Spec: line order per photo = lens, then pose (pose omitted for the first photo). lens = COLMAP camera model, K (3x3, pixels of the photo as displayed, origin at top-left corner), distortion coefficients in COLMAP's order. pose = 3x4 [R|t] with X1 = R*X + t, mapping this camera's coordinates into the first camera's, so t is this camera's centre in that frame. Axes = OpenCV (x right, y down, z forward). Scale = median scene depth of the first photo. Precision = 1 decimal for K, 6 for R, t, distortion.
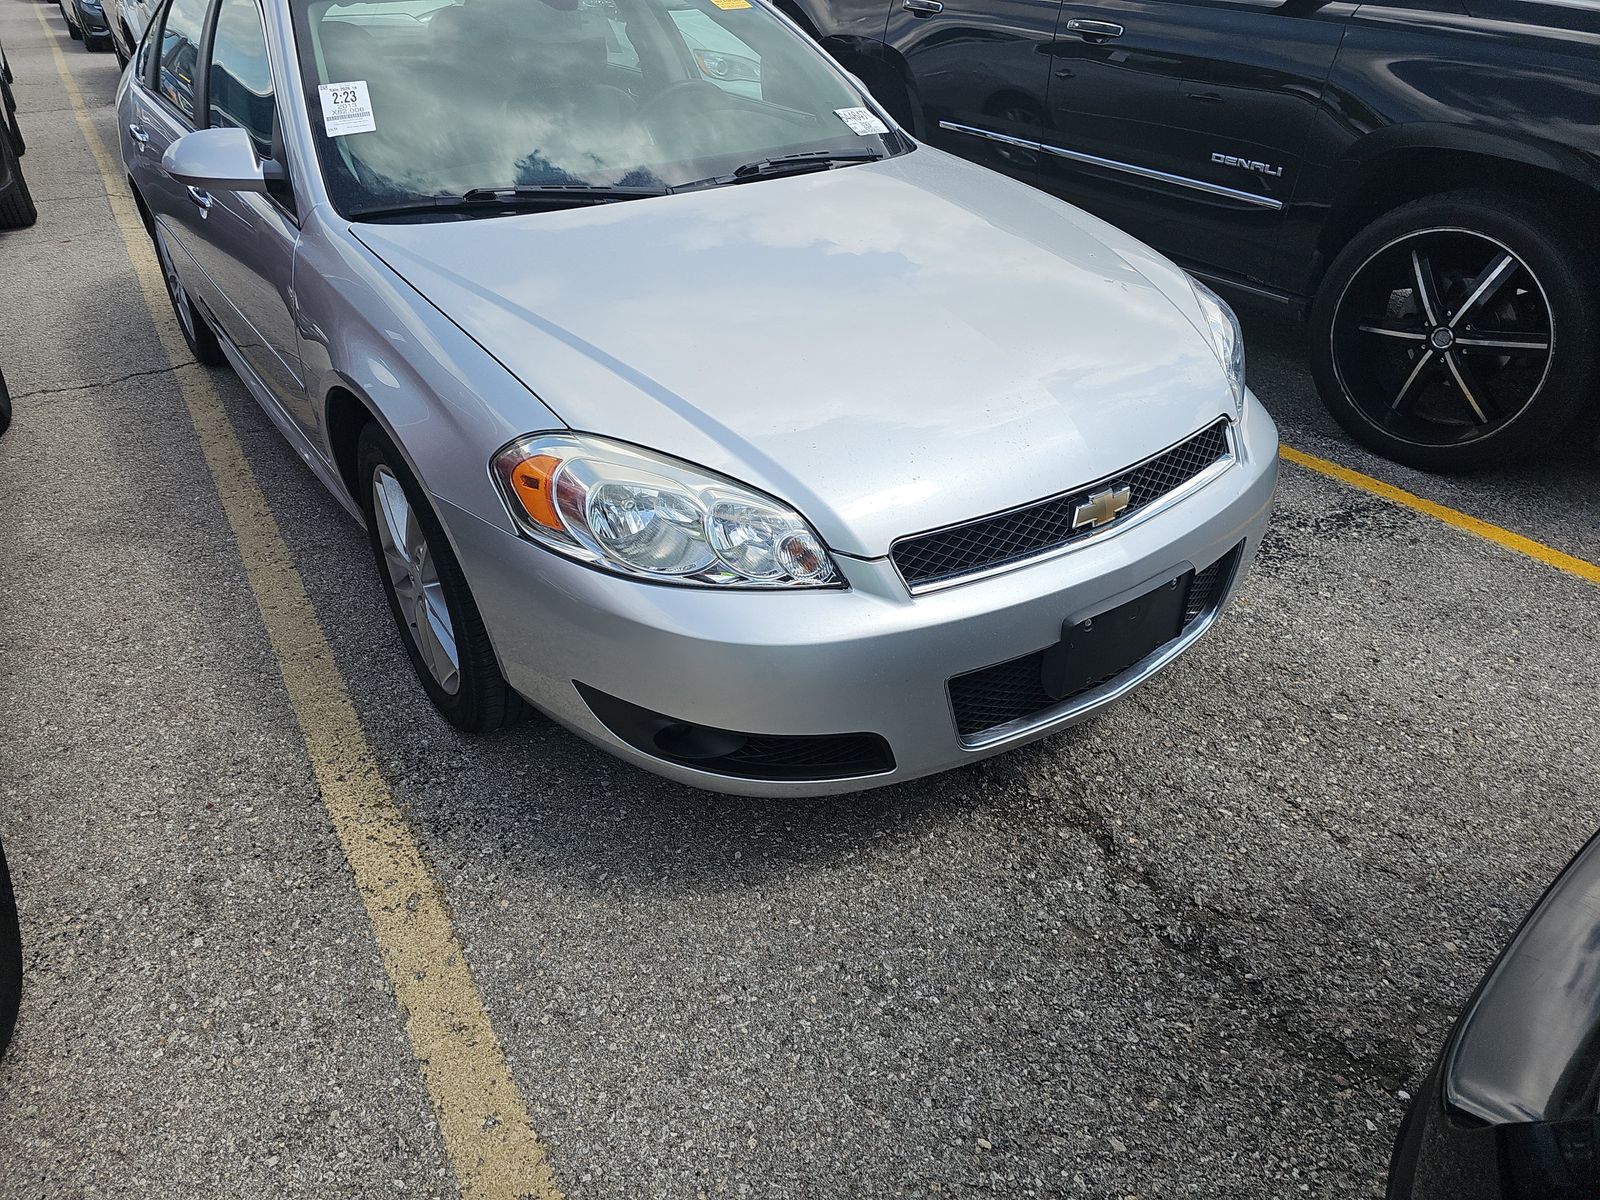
lens RADIAL K [[1070.8, 0, 800.0], [0, 1070.8, 600.0], [0, 0, 1]] dist [0.009196, -0.002420]
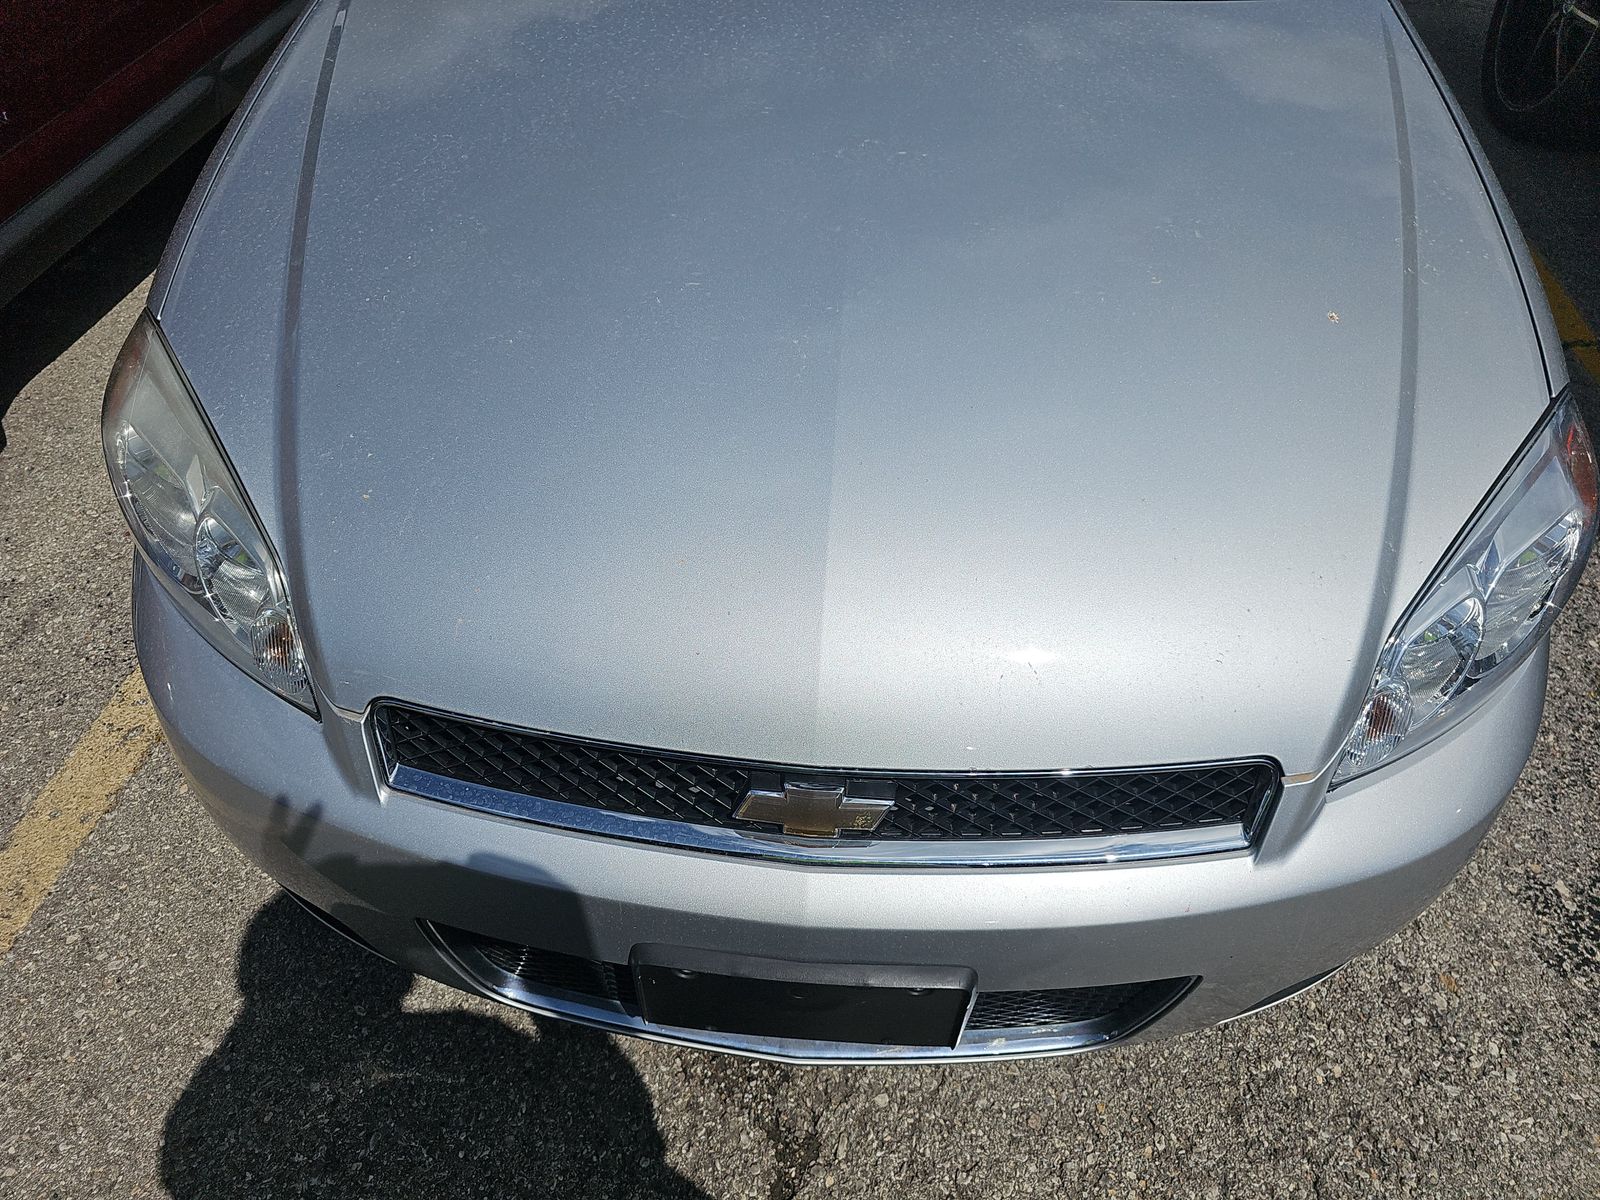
lens RADIAL K [[1105.7, 0, 800.0], [0, 1105.7, 600.0], [0, 0, 1]] dist [0.005974, -0.003151]
pose [[0.768316, 0.476483, -0.427381, 0.447421], [-0.375559, 0.876282, 0.301805, -0.334191], [0.518311, -0.071375, 0.852208, 0.486288]]
